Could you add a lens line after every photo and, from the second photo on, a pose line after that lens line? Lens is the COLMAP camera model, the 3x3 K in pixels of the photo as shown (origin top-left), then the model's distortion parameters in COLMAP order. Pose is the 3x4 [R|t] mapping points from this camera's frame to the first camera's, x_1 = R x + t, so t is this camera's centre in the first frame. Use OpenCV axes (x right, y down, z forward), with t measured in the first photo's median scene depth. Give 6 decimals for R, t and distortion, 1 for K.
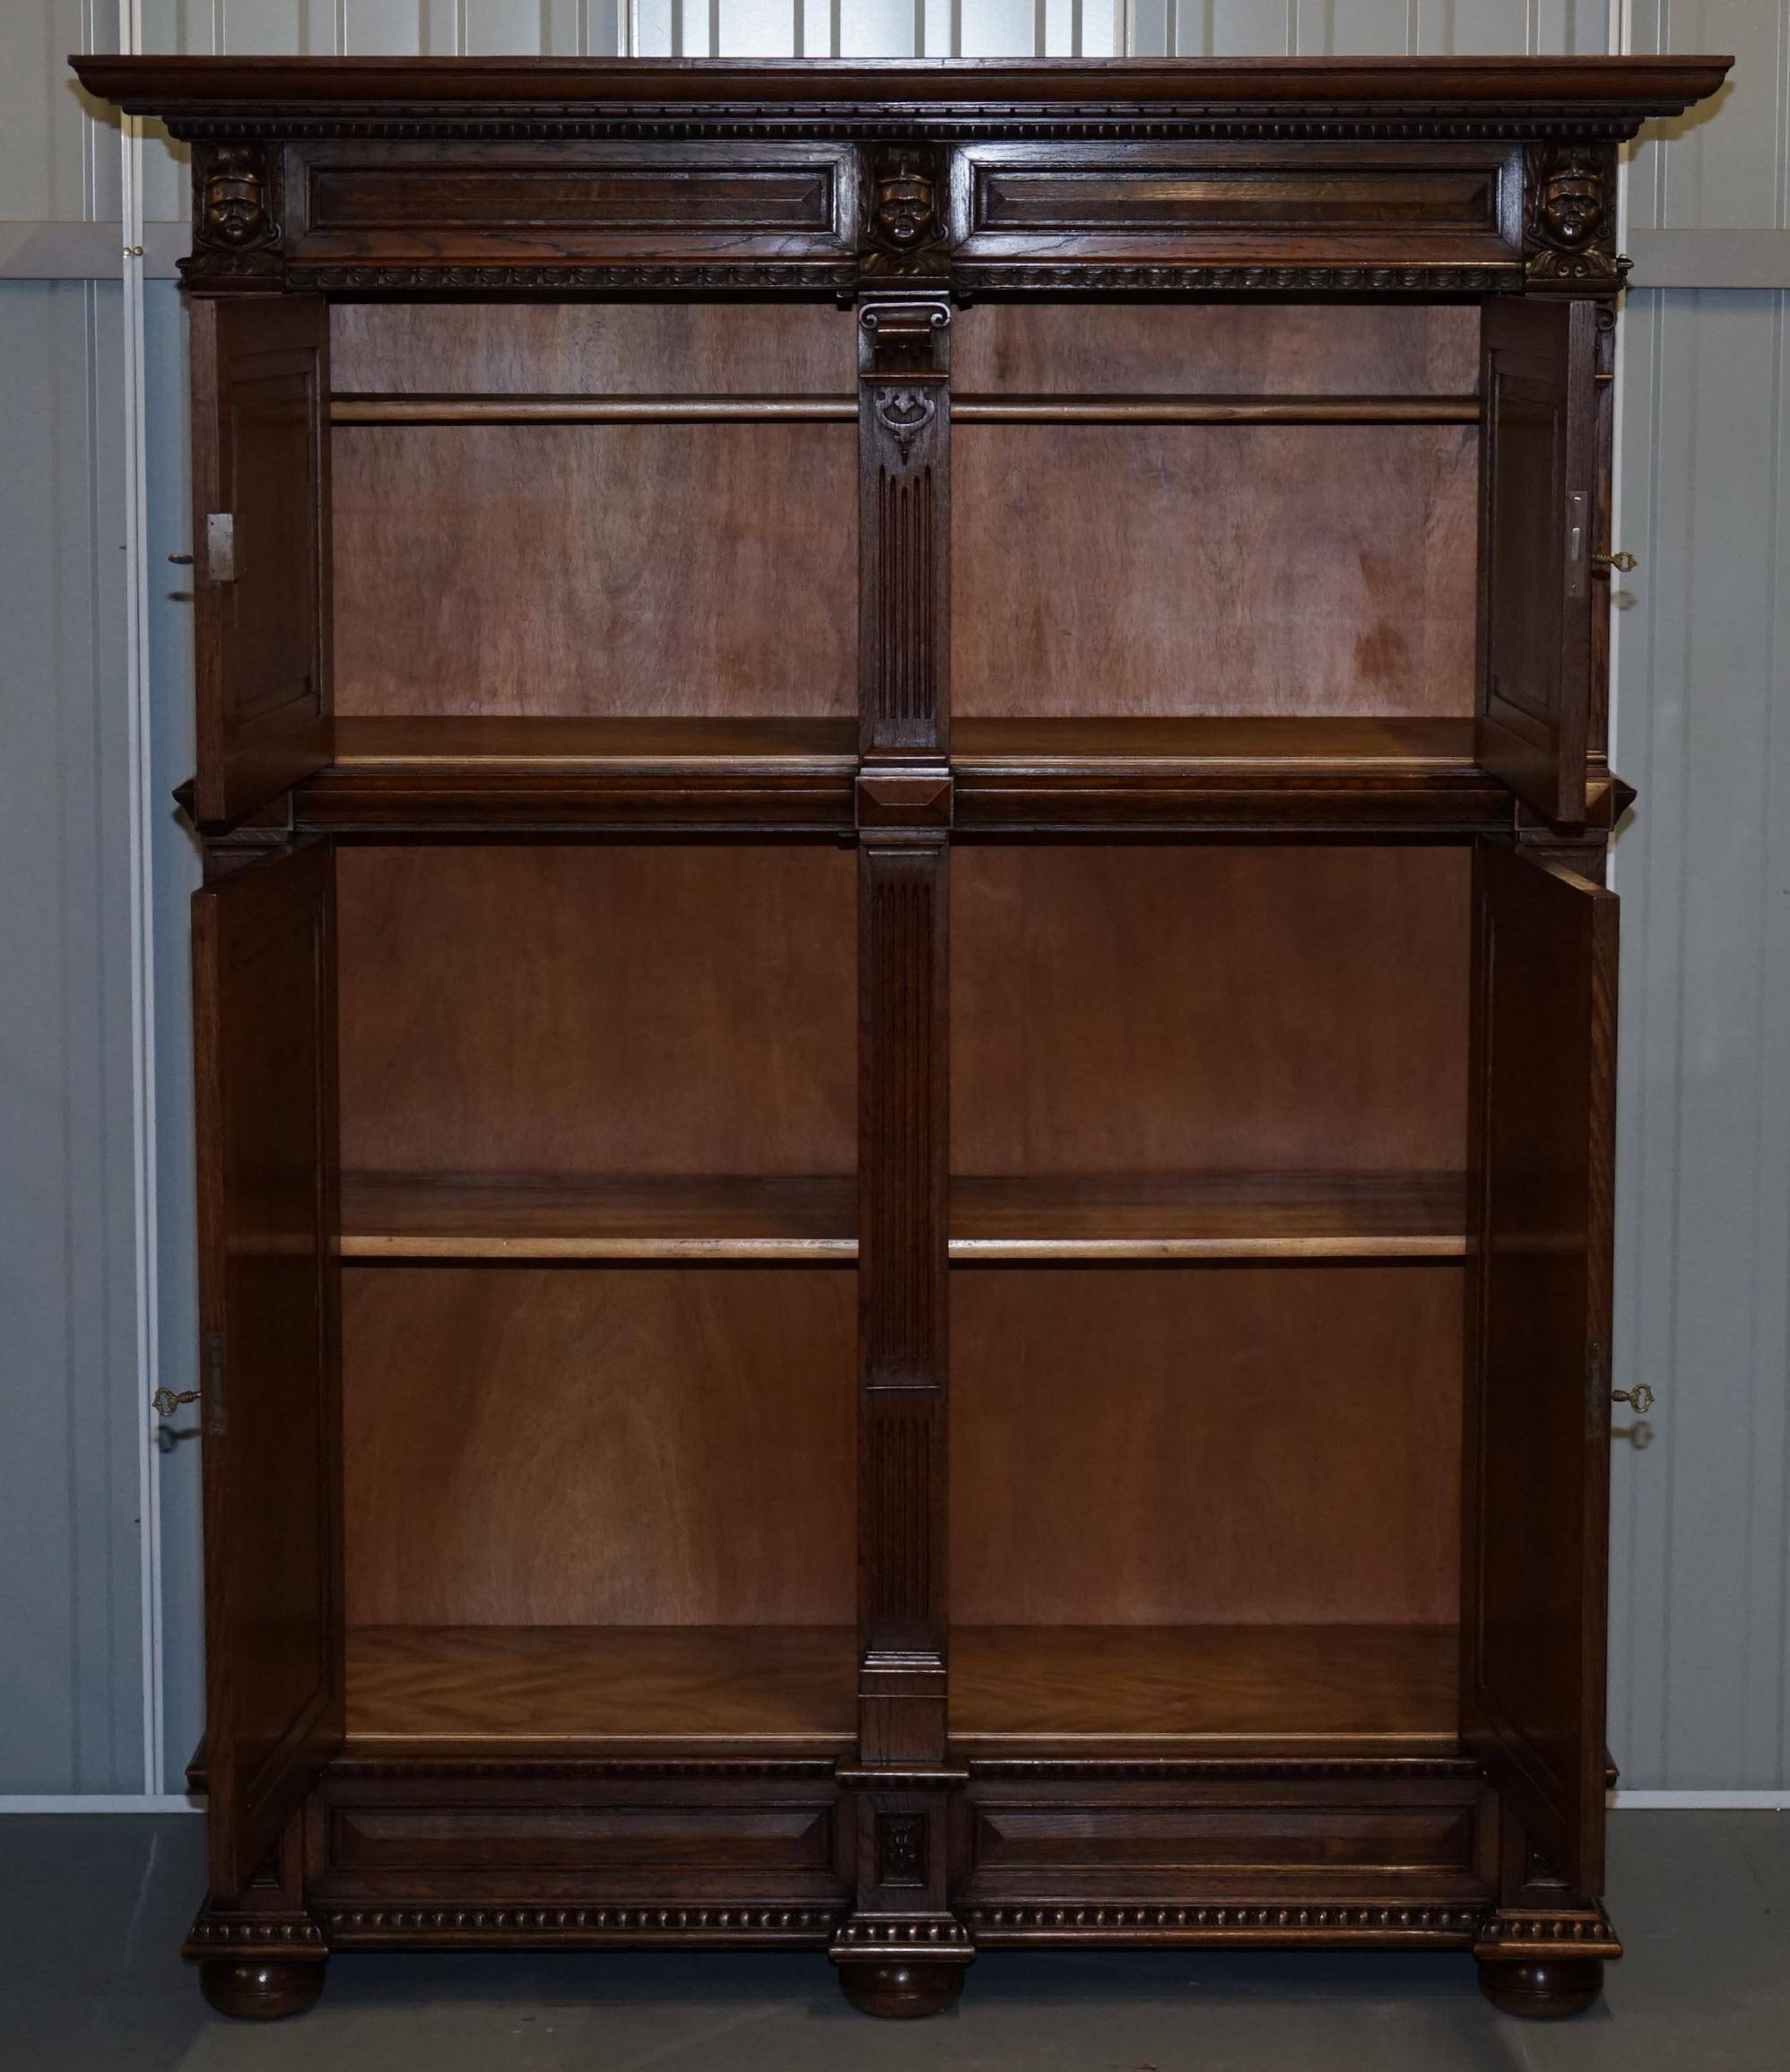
lens RADIAL K [[6134.5, 0, 899.6], [0, 6134.5, 1093.8], [0, 0, 1]] dist [-0.071130, 0.000000]
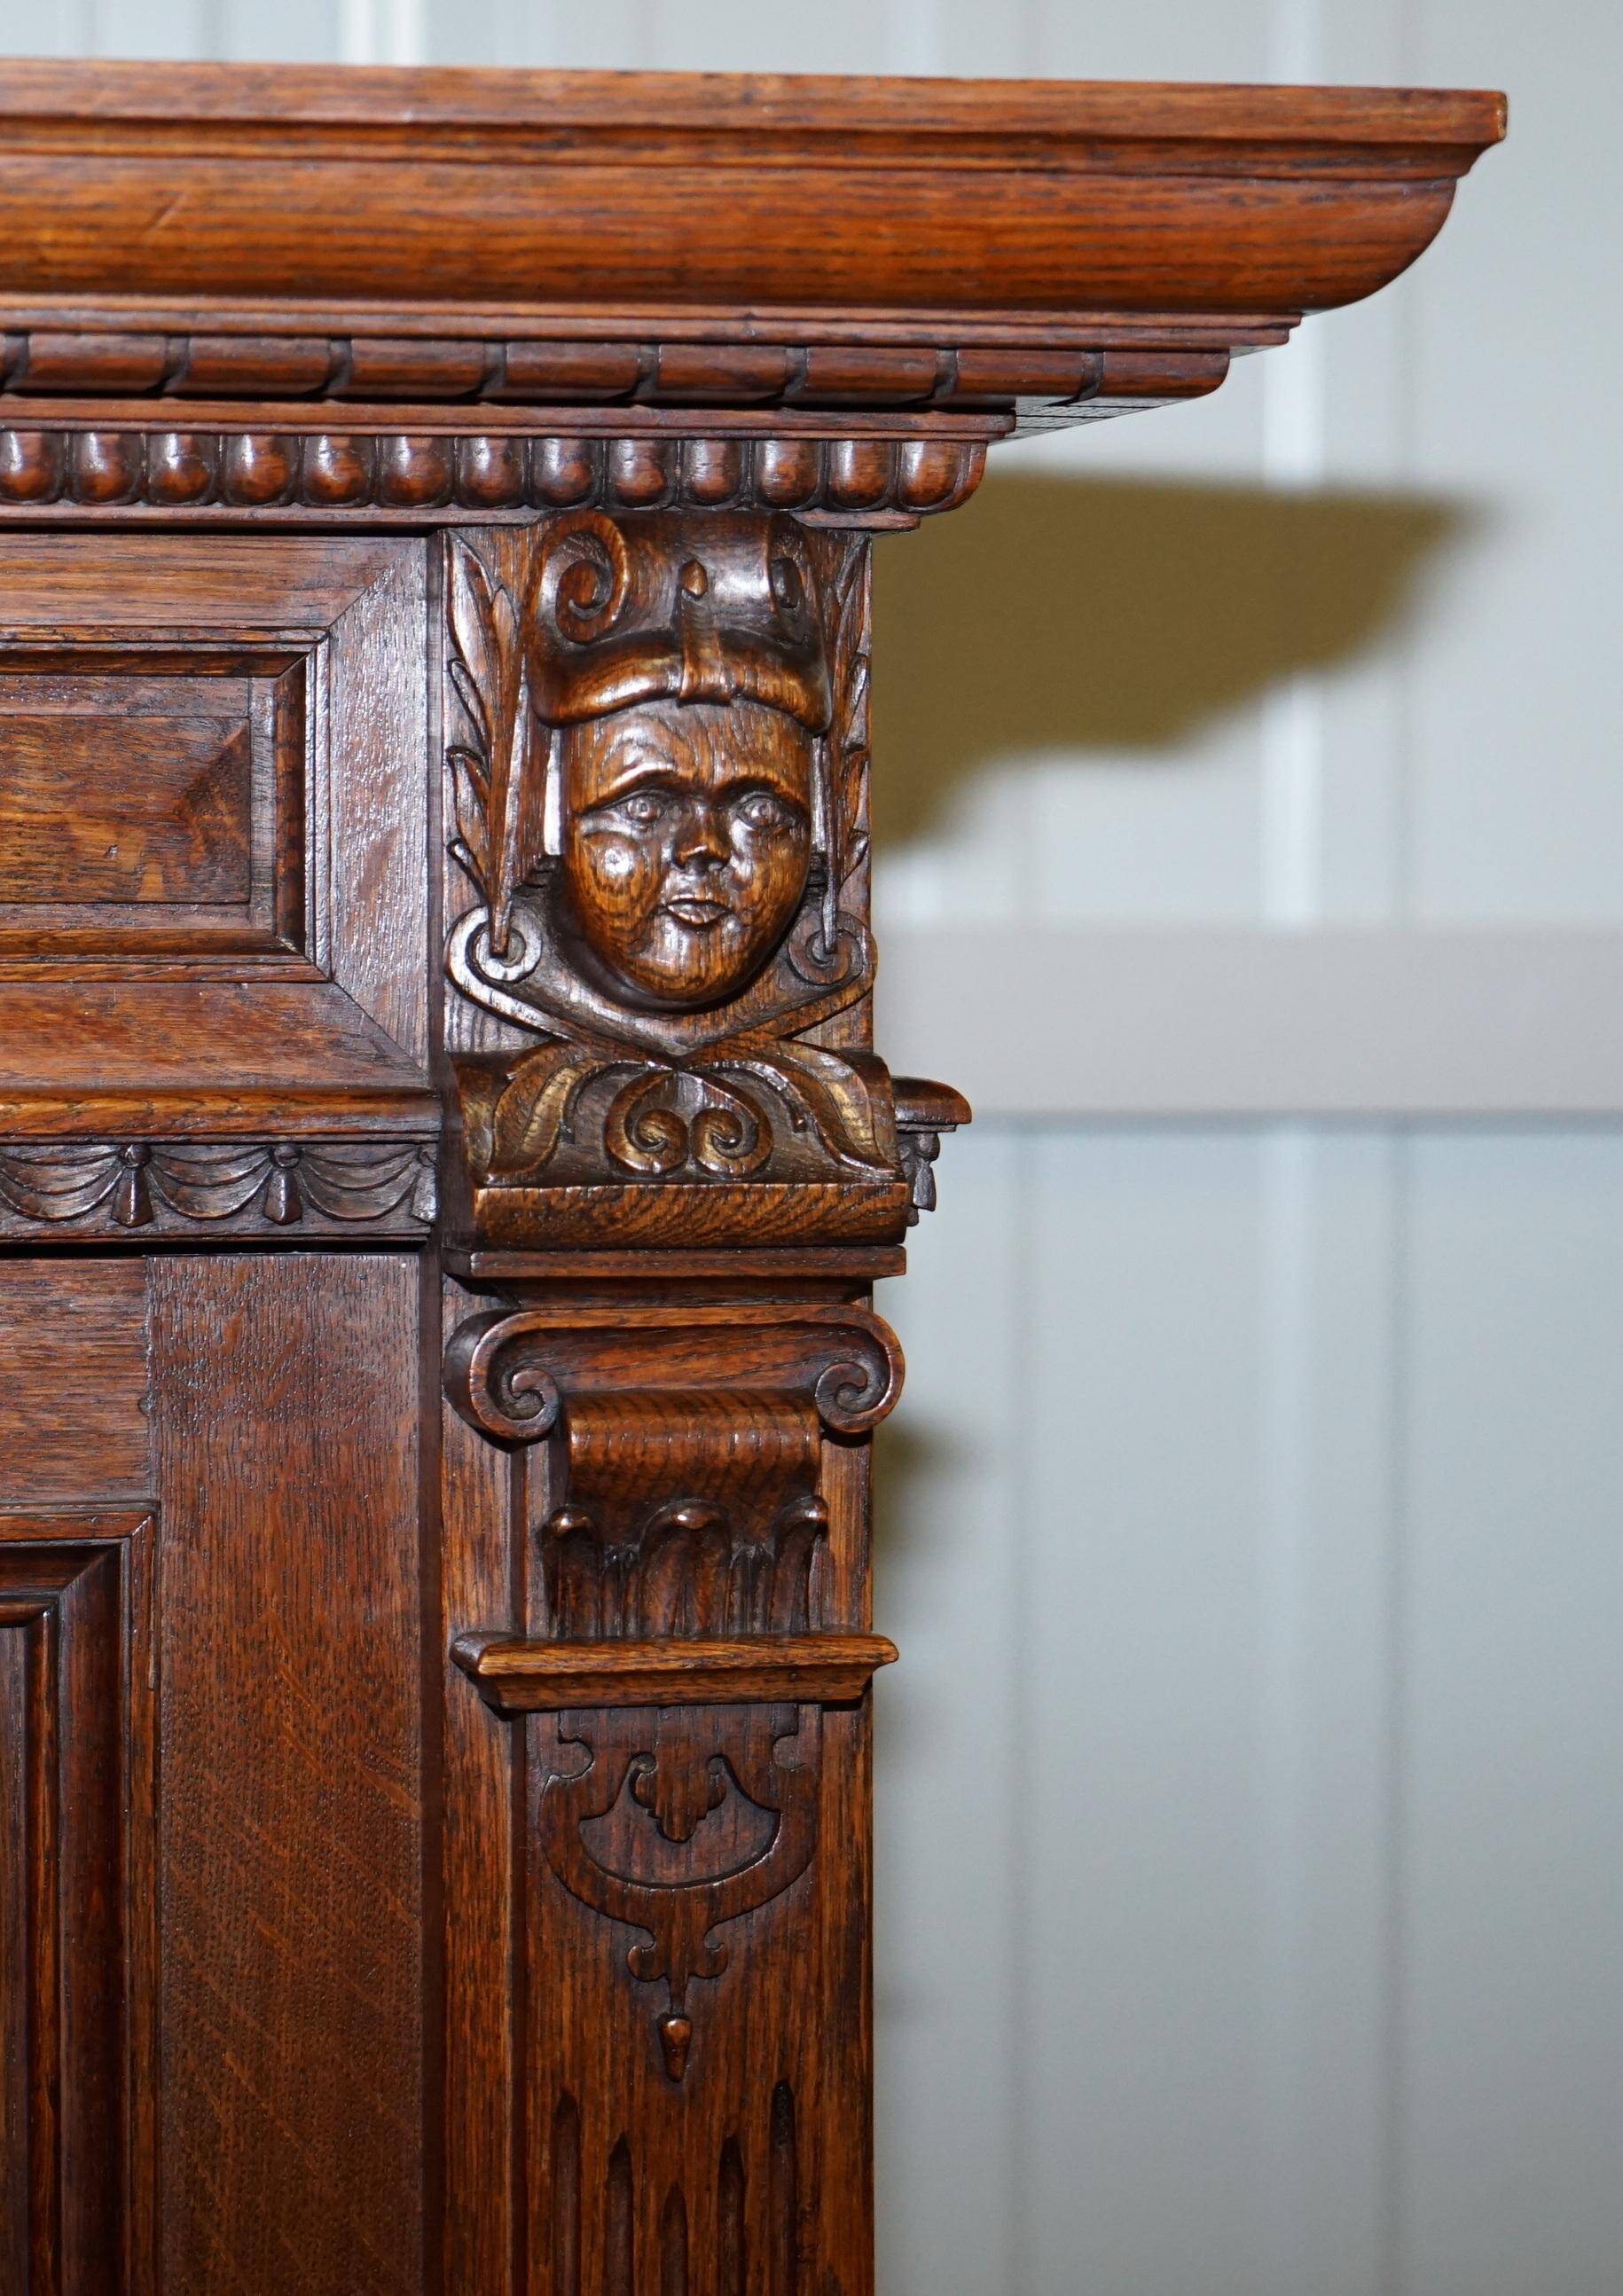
lens RADIAL K [[7428.3, 0, 801.8], [0, 7428.3, 1136.3], [0, 0, 1]] dist [-0.070863, 0.000000]
pose [[0.968419, -0.009748, 0.249137, 0.050357], [0.036099, 0.994188, -0.101422, -0.107011], [-0.246700, 0.107213, 0.963143, 0.743217]]
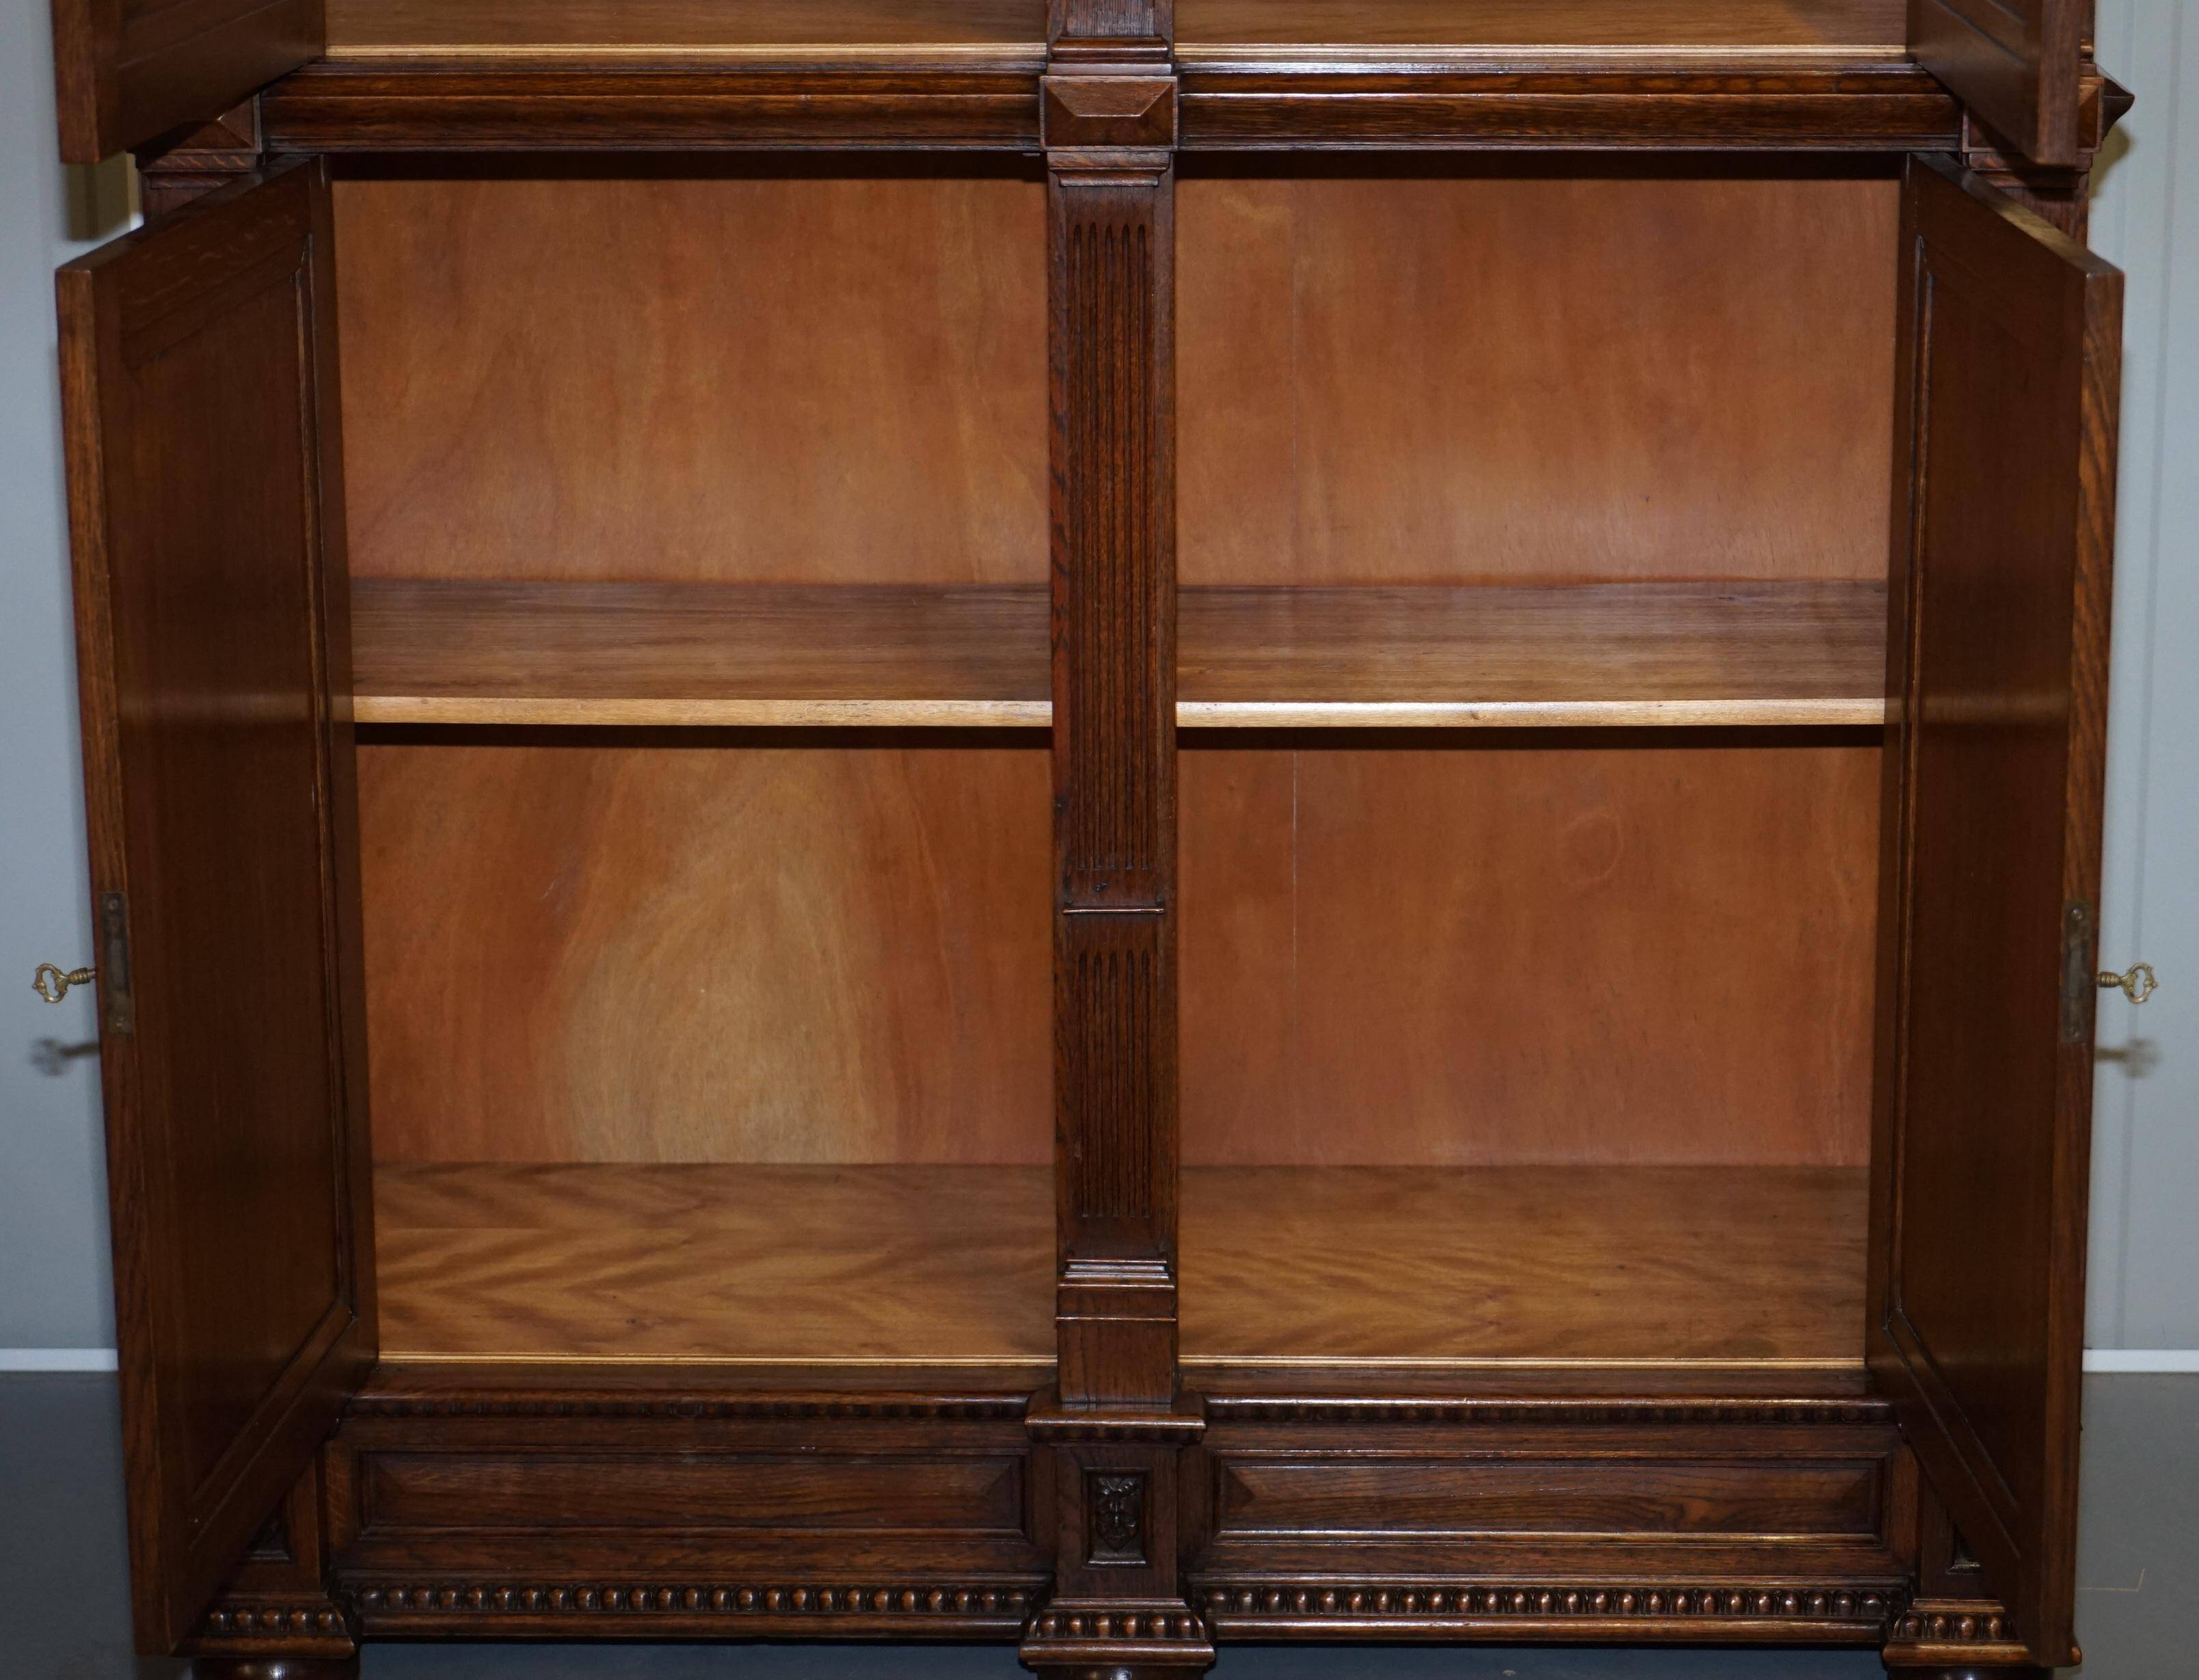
lens RADIAL K [[5405.6, 0, 1214.6], [0, 5405.6, 791.6], [0, 0, 1]] dist [-0.060657, 0.000000]
pose [[0.999786, 0.002232, -0.020586, 0.026001], [0.000107, 0.993604, 0.112921, -0.039466], [0.020706, -0.112899, 0.993391, 0.361492]]
